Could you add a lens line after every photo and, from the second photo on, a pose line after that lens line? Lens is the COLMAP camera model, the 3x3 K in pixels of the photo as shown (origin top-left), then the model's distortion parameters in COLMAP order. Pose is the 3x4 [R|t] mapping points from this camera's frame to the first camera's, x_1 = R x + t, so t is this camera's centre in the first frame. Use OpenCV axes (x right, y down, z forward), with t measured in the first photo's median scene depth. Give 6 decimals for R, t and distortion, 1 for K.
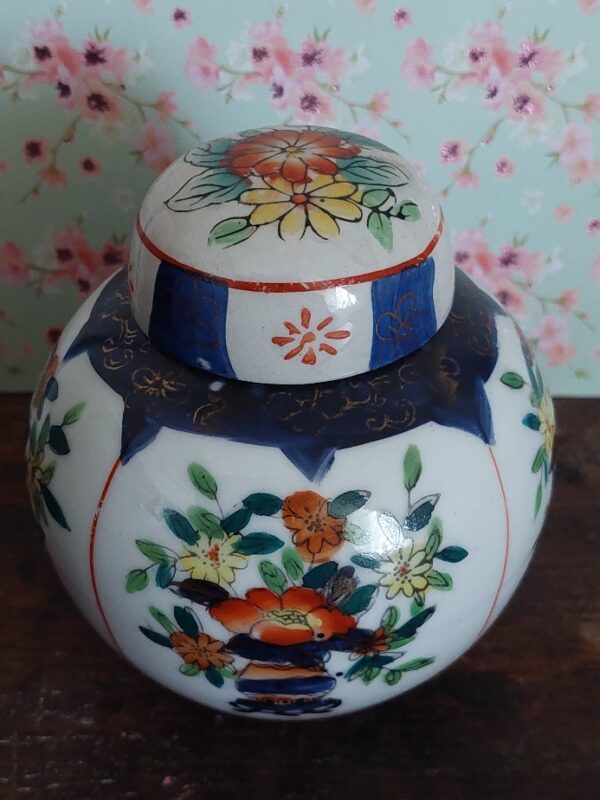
lens RADIAL K [[561.0, 0, 300.0], [0, 561.0, 400.0], [0, 0, 1]] dist [0.000703, -0.000881]
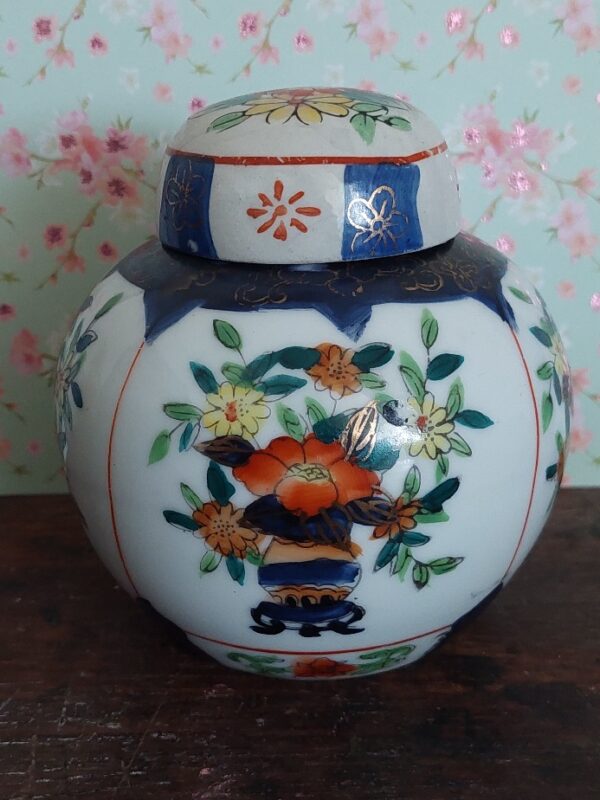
lens RADIAL K [[561.0, 0, 300.0], [0, 561.0, 400.0], [0, 0, 1]] dist [0.000703, -0.000881]
pose [[0.999705, -0.016243, -0.018085, -0.021099], [0.013809, 0.991757, -0.127387, 0.380852], [0.020005, 0.127099, 0.991688, -0.005302]]
